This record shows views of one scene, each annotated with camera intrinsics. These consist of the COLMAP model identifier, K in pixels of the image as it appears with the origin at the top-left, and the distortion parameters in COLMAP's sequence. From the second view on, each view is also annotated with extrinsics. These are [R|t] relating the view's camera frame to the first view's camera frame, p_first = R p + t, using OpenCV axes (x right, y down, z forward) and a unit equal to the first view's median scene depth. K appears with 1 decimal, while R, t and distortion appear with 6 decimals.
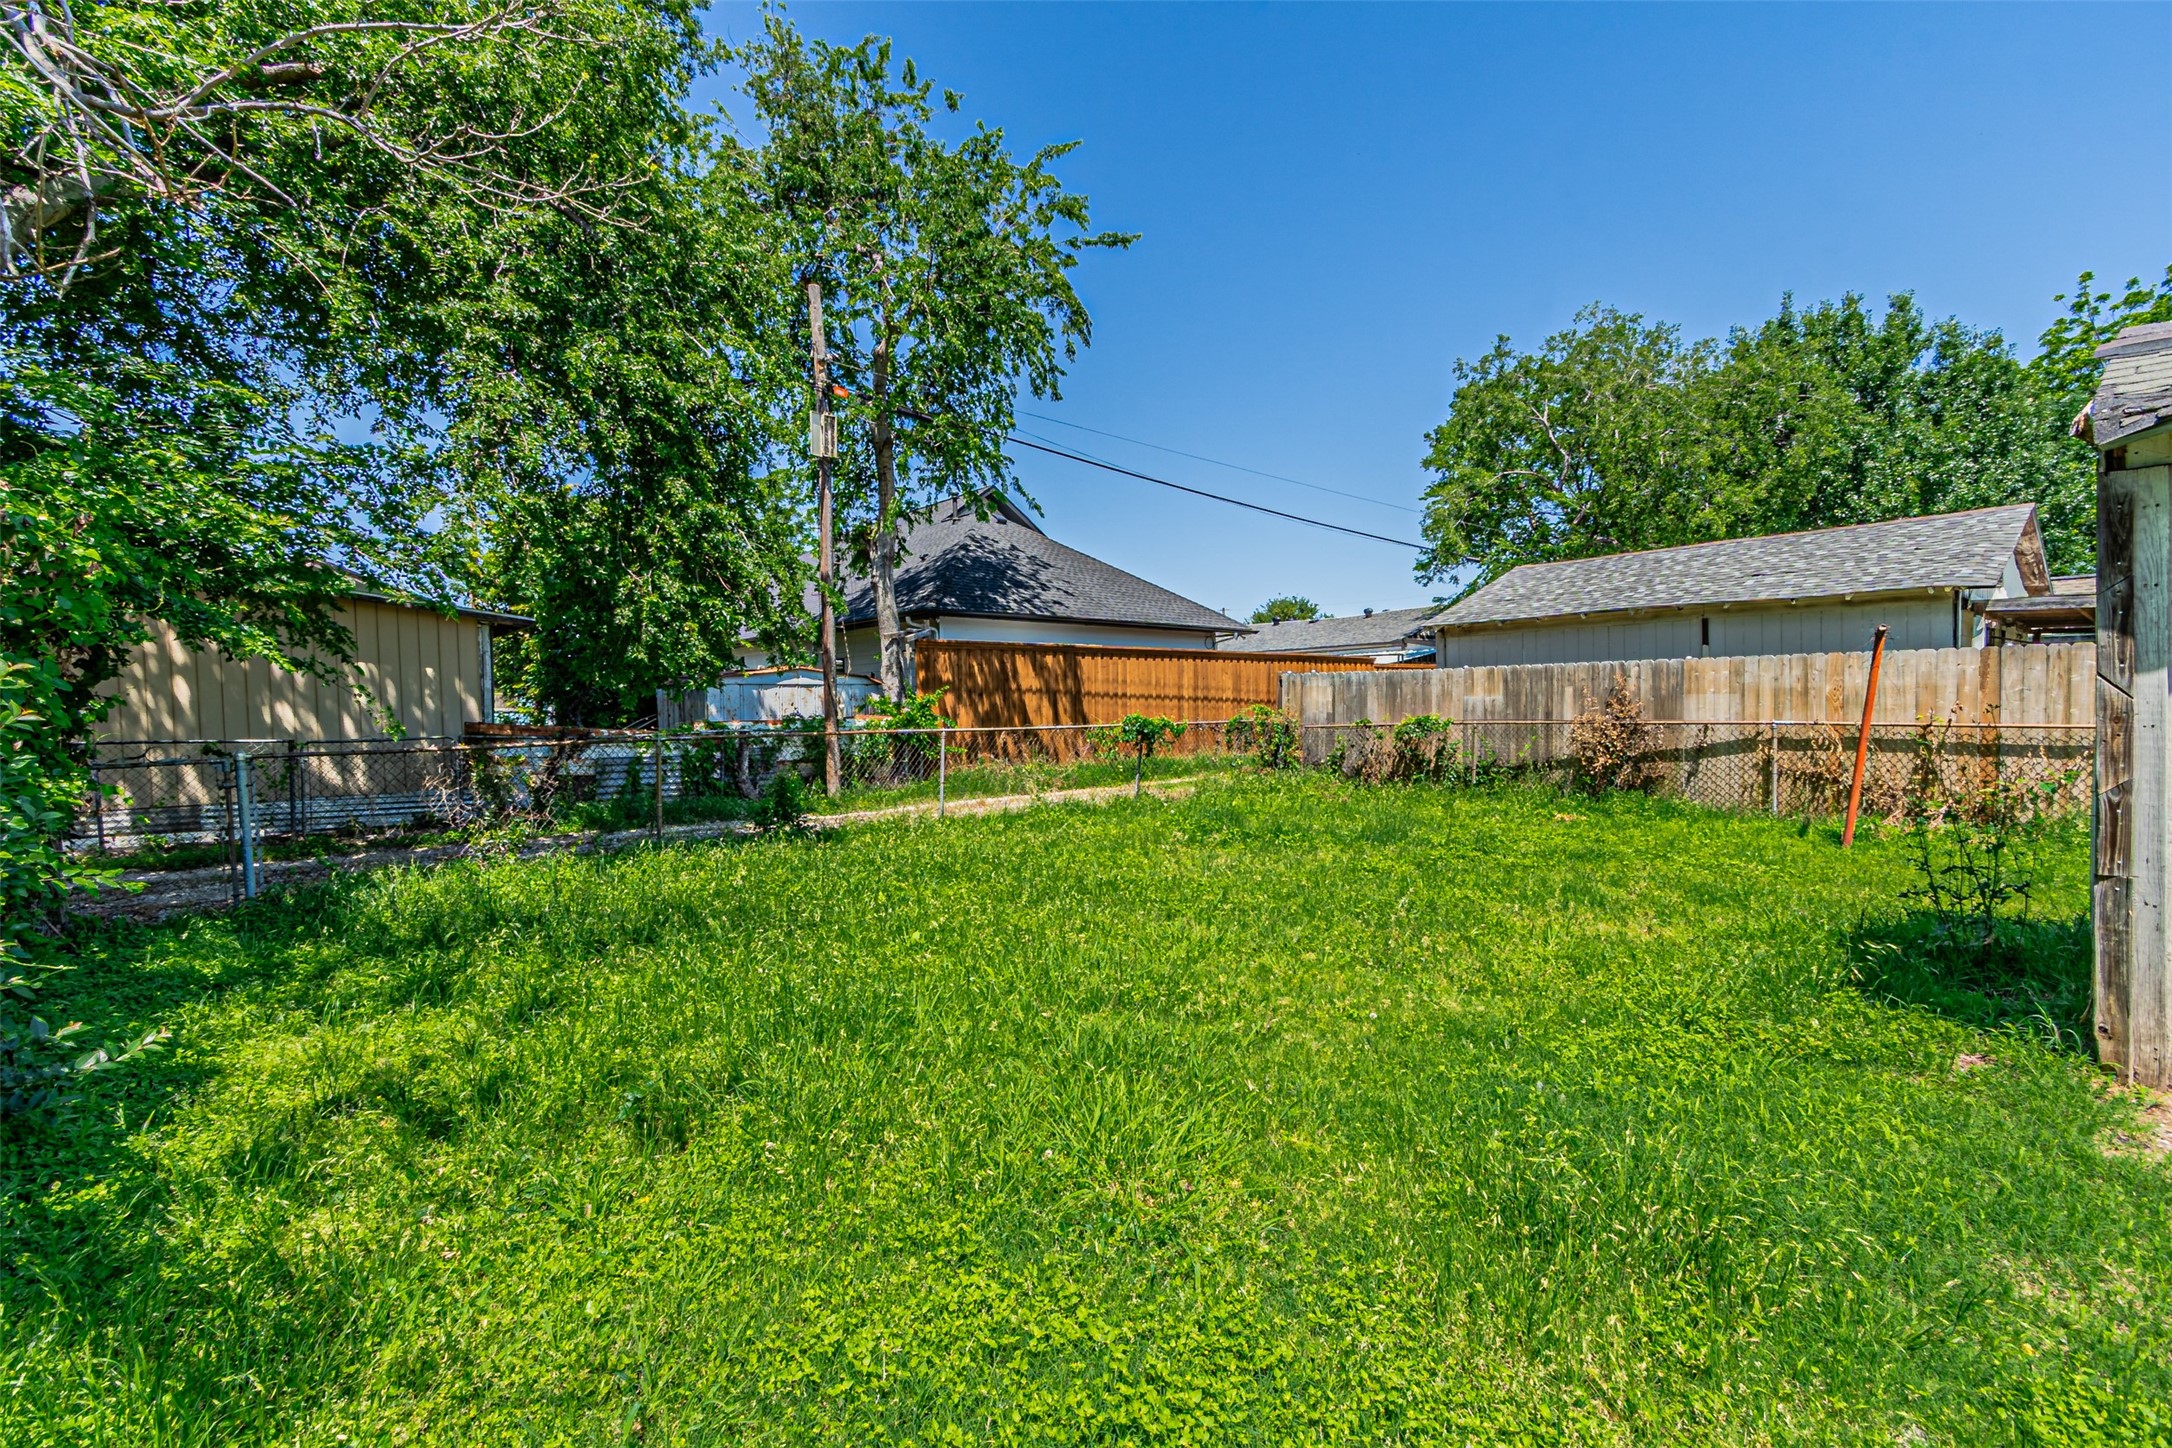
lens RADIAL K [[950.4, 0, 1067.5], [0, 950.4, 729.3], [0, 0, 1]] dist [0.005307, -0.001590]
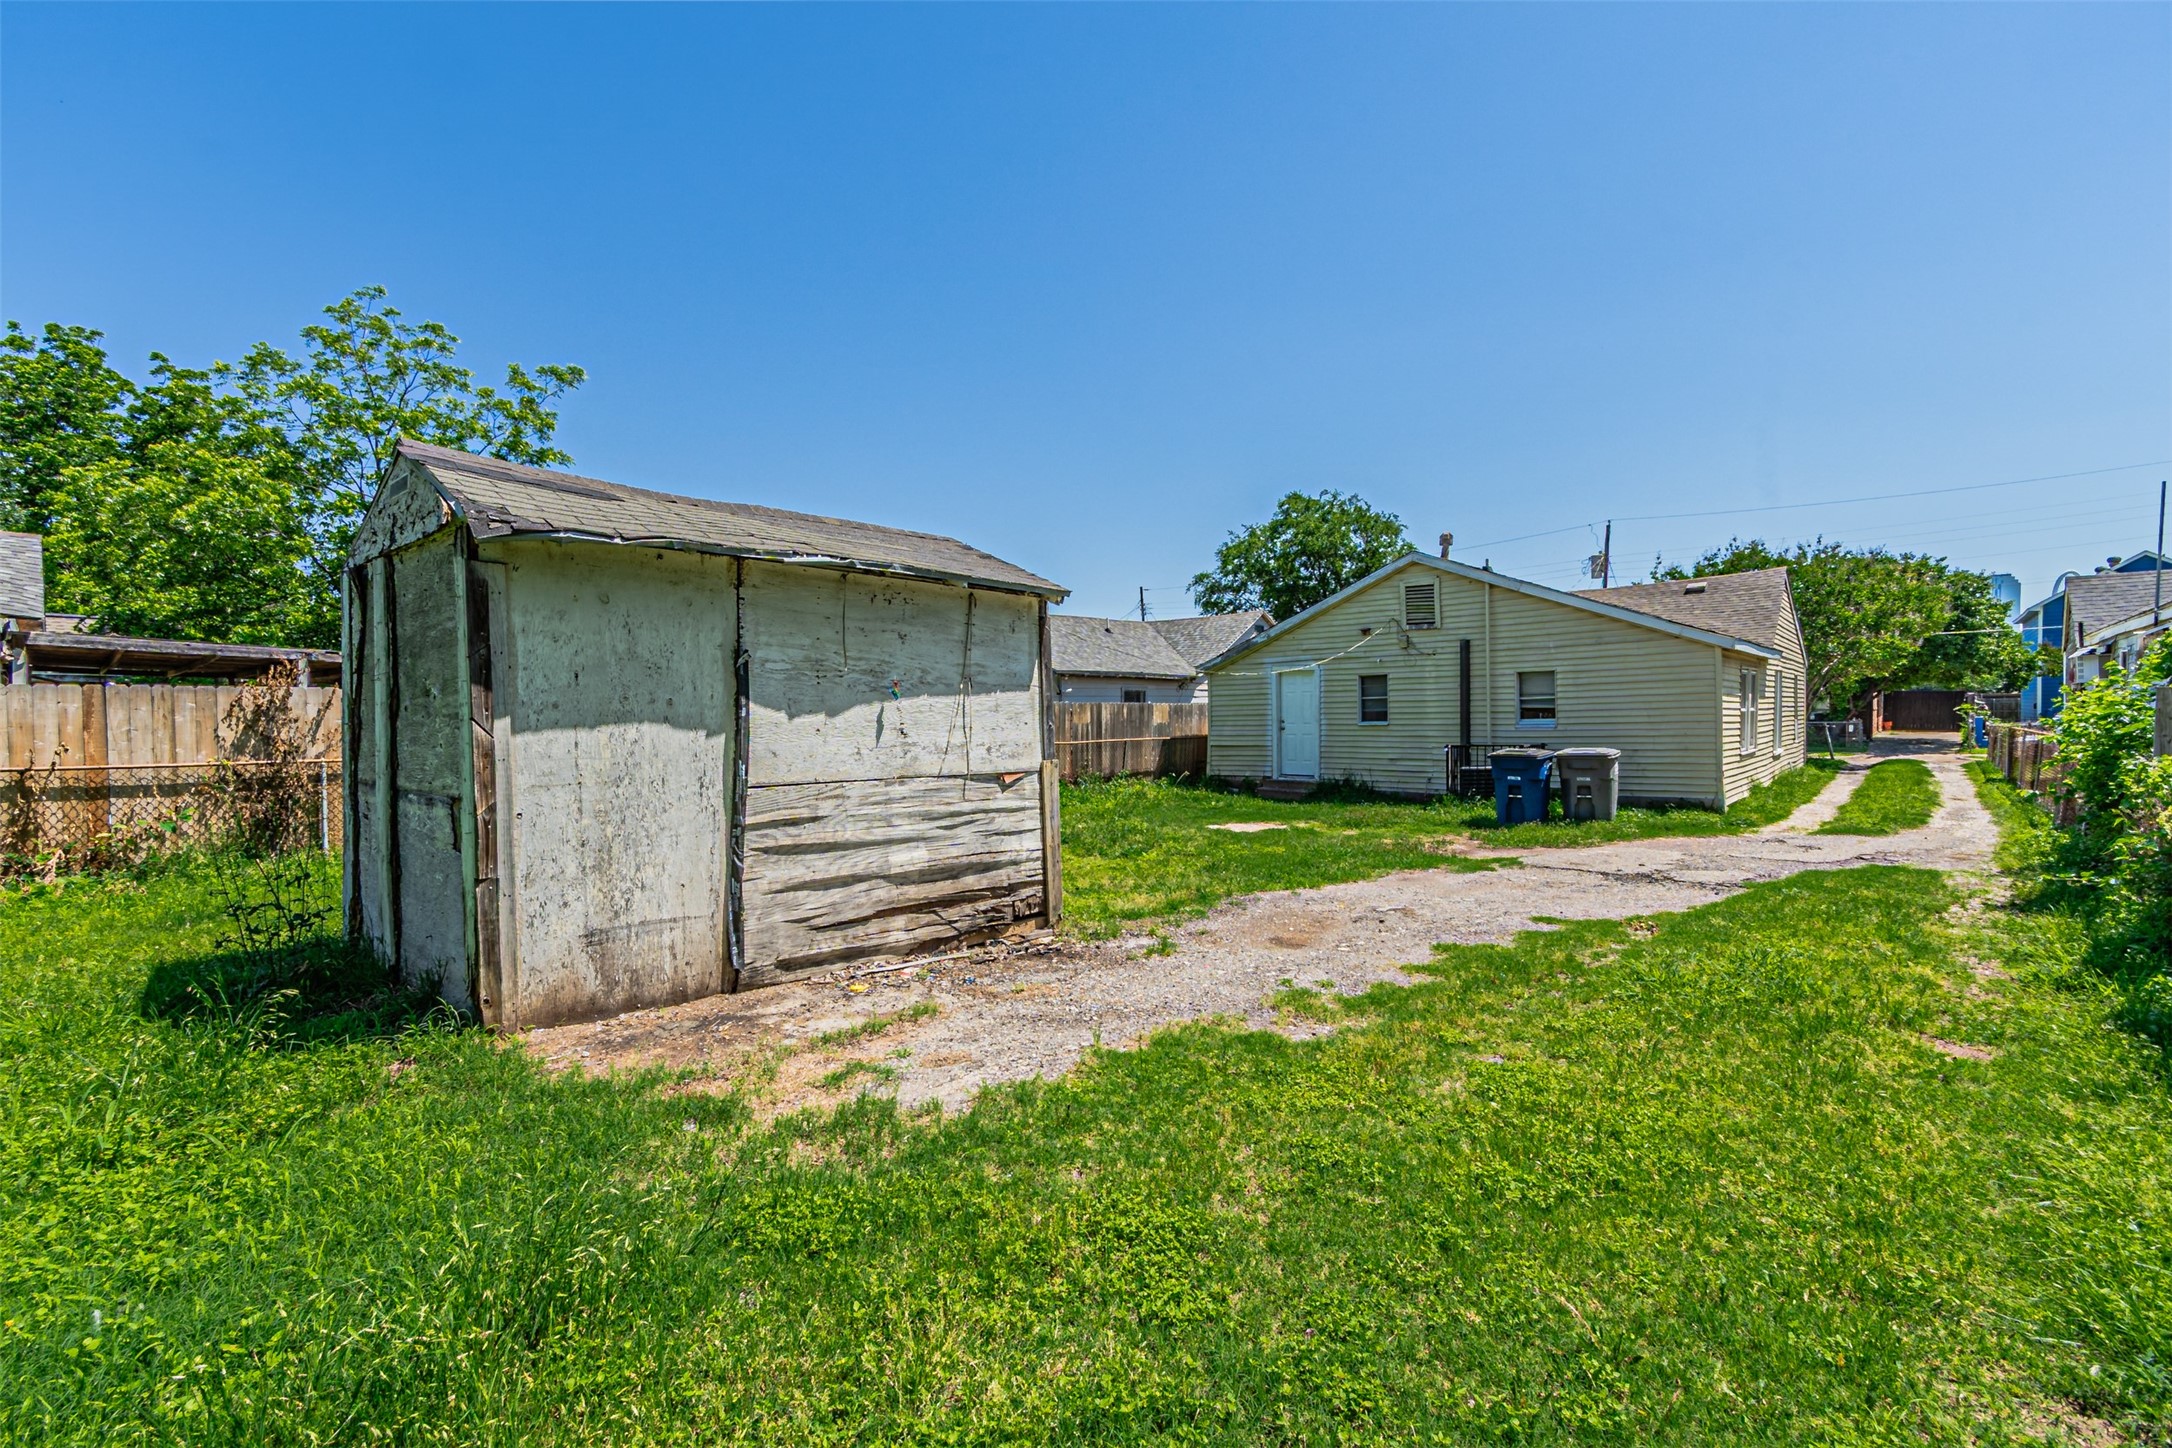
lens RADIAL K [[950.4, 0, 1072.9], [0, 950.4, 731.3], [0, 0, 1]] dist [0.005307, -0.001590]
pose [[-0.128254, 0.002468, 0.991738, -0.065949], [0.036214, 0.999342, 0.002197, -0.004202], [-0.991080, 0.036197, -0.128258, 0.094854]]
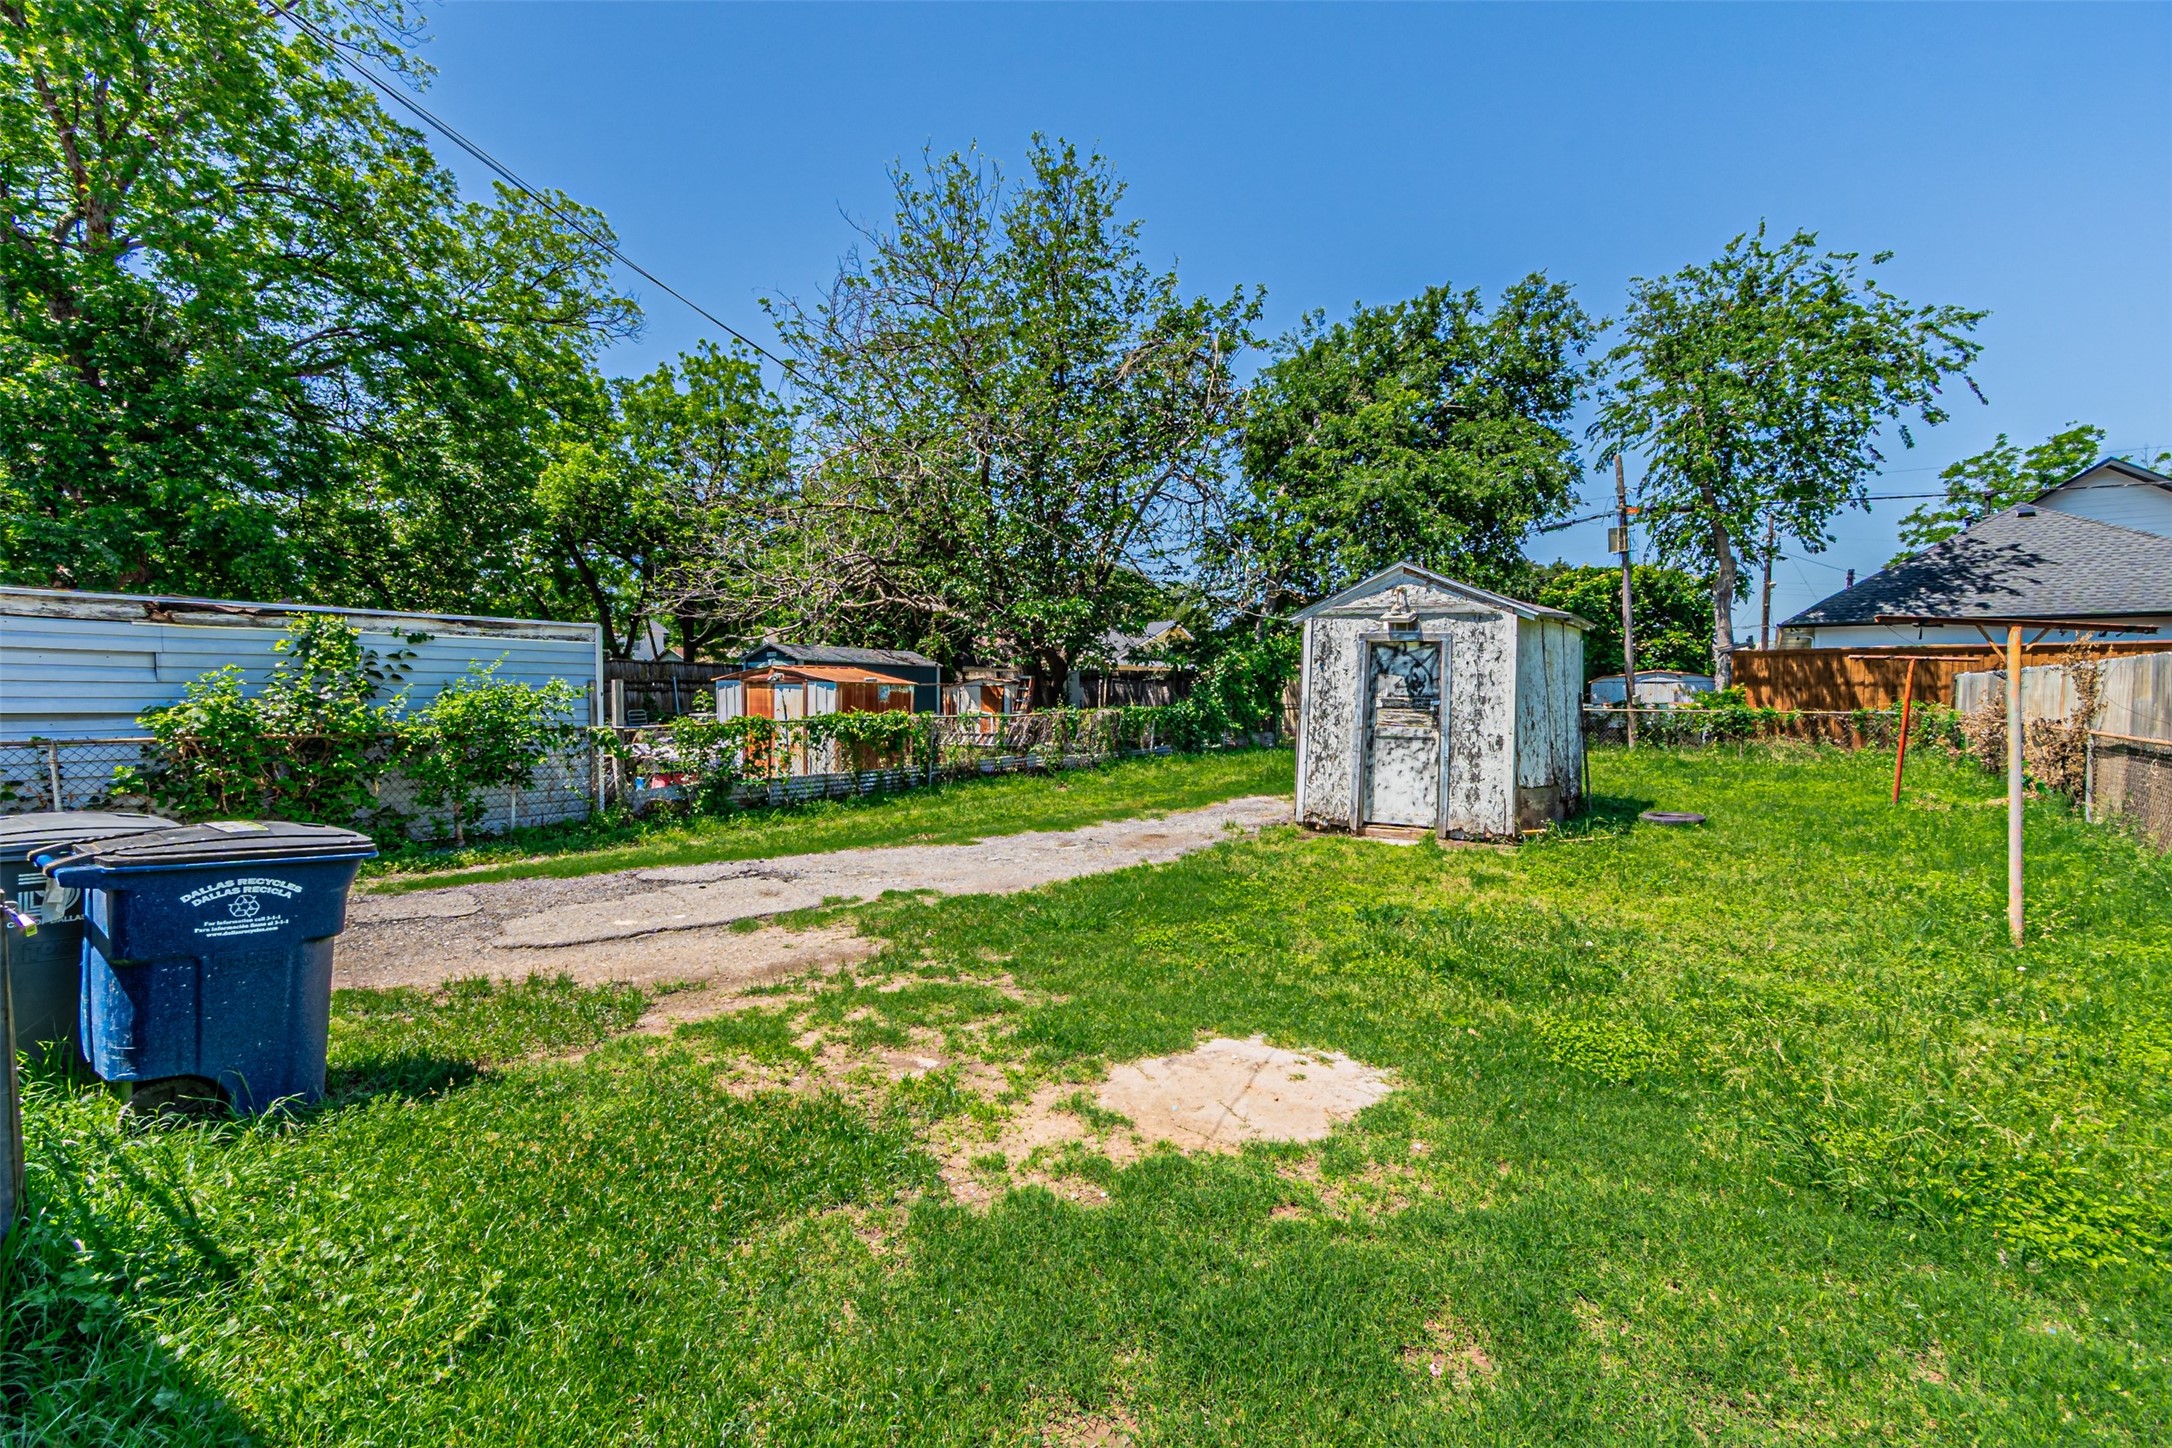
lens RADIAL K [[950.4, 0, 1064.6], [0, 950.4, 716.5], [0, 0, 1]] dist [0.005307, -0.001590]
pose [[0.227898, 0.037755, -0.972953, 1.521264], [-0.029440, 0.999058, 0.031872, -0.014184], [0.973240, 0.021381, 0.228795, -0.453899]]
